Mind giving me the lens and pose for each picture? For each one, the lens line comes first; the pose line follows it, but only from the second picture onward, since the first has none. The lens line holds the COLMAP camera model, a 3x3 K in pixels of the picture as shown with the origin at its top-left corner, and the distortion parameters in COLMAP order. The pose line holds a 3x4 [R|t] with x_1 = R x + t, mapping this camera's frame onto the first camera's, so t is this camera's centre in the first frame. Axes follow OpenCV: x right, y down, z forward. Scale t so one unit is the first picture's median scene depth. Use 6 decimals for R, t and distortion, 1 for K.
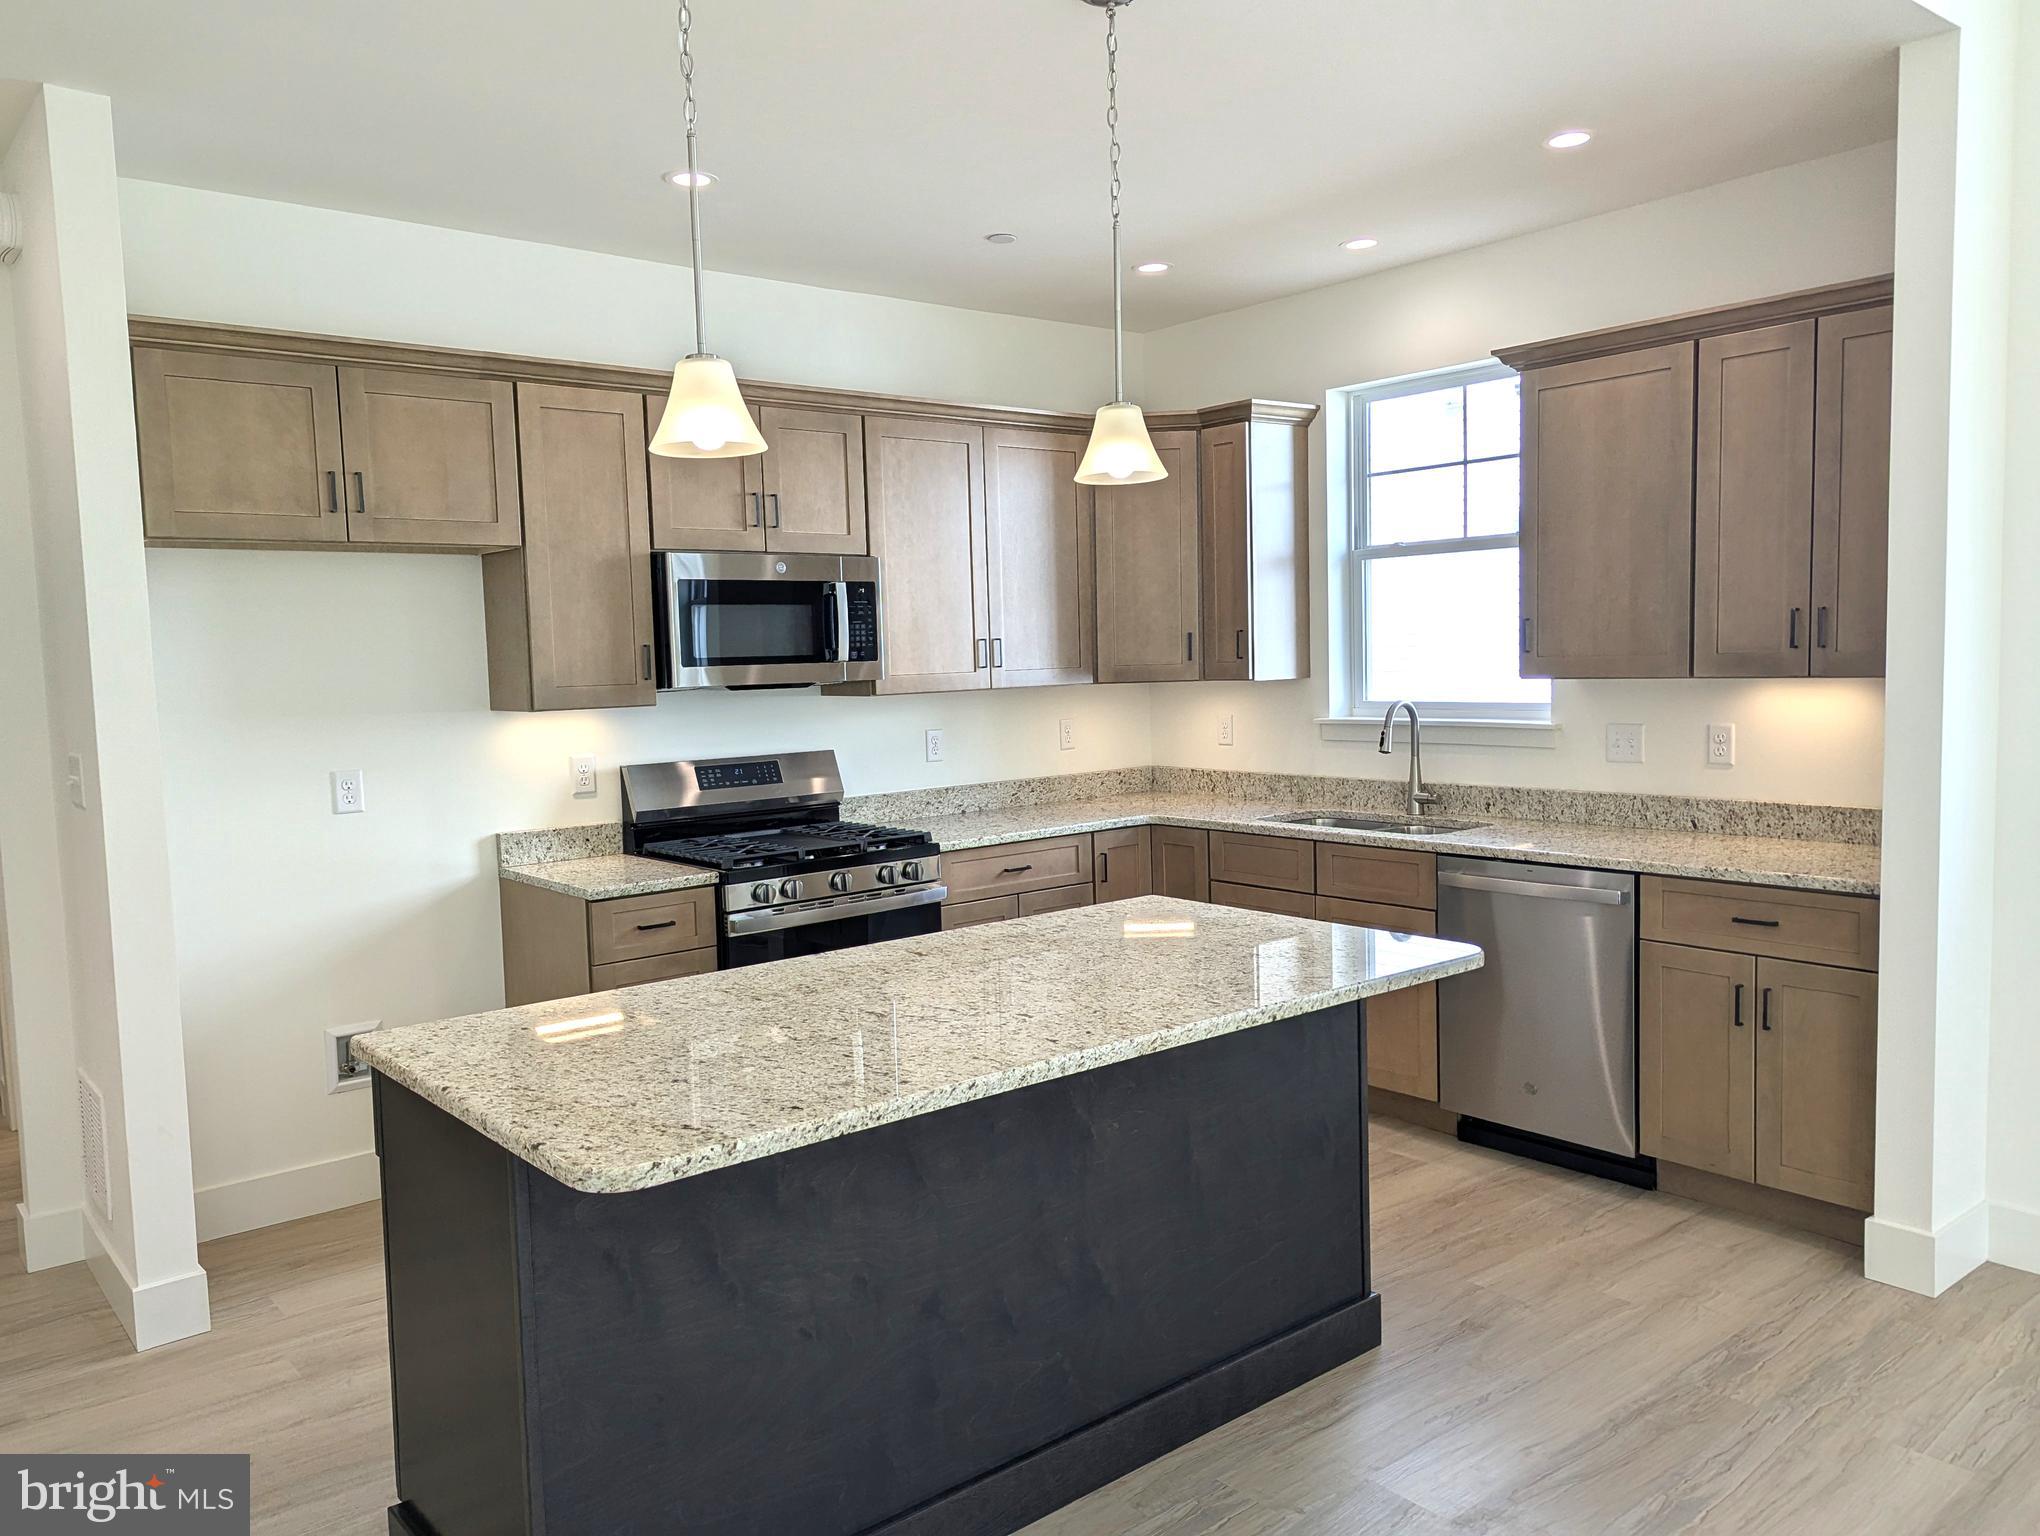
lens RADIAL K [[1473.5, 0, 1020.8], [0, 1473.5, 775.9], [0, 0, 1]] dist [0.003409, -0.001559]
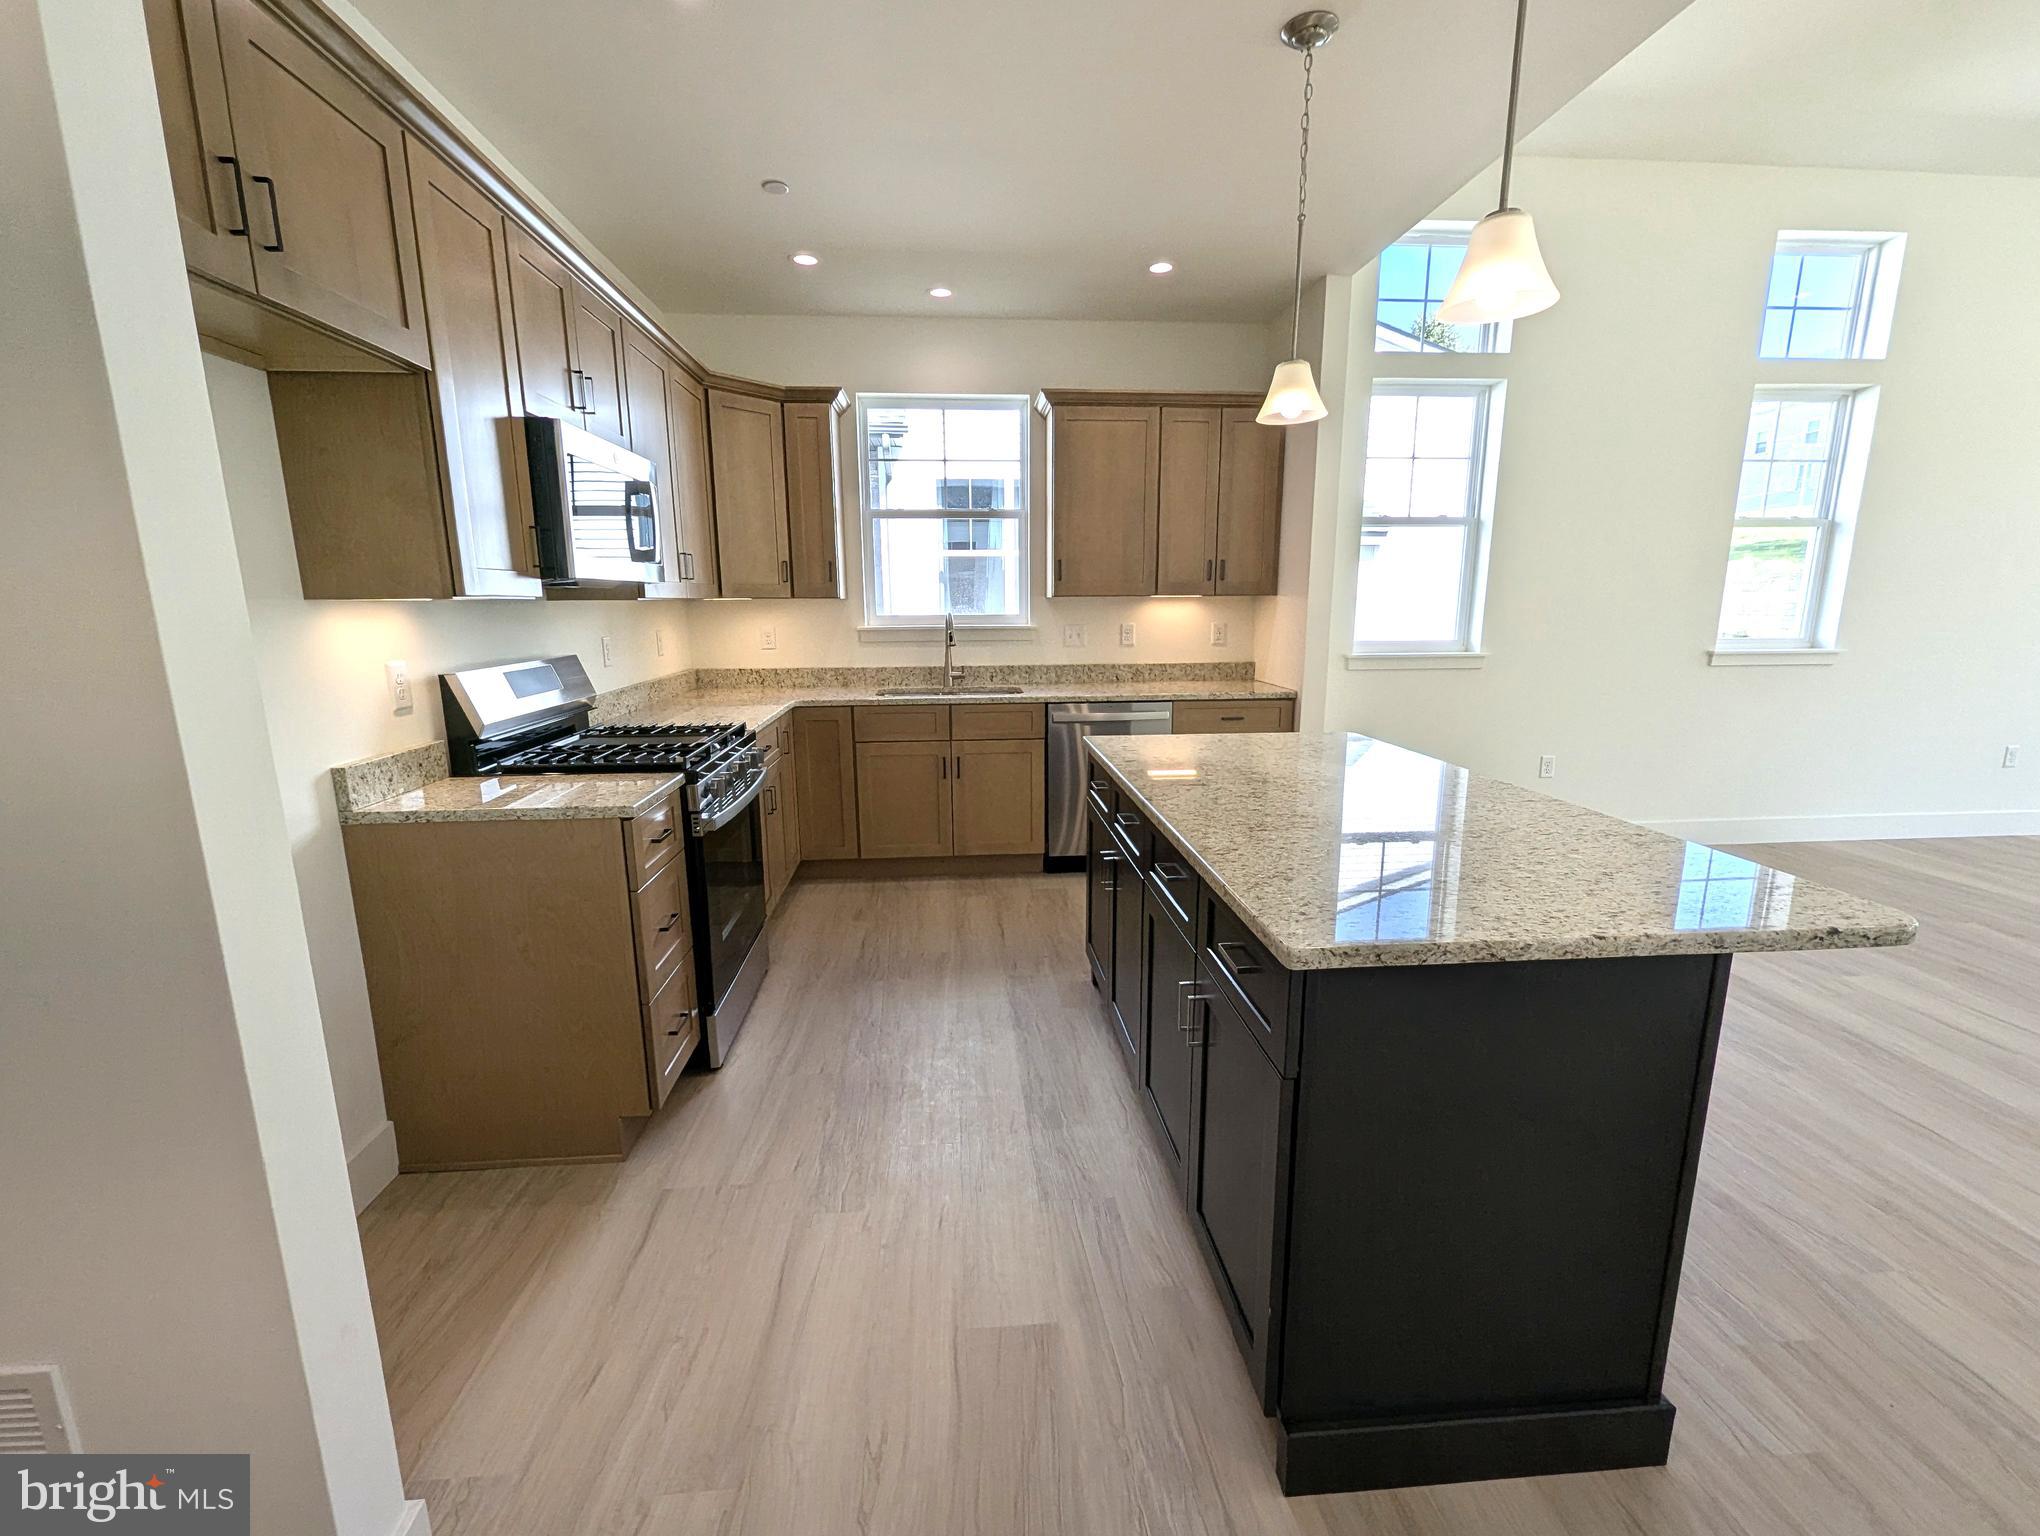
lens RADIAL K [[853.8, 0, 1018.8], [0, 853.8, 760.1], [0, 0, 1]] dist [0.014743, 0.000199]
pose [[0.586964, -0.125754, 0.799787, -0.482734], [0.057656, 0.991848, 0.113639, 0.005403], [-0.807557, -0.020590, 0.589430, 0.450527]]
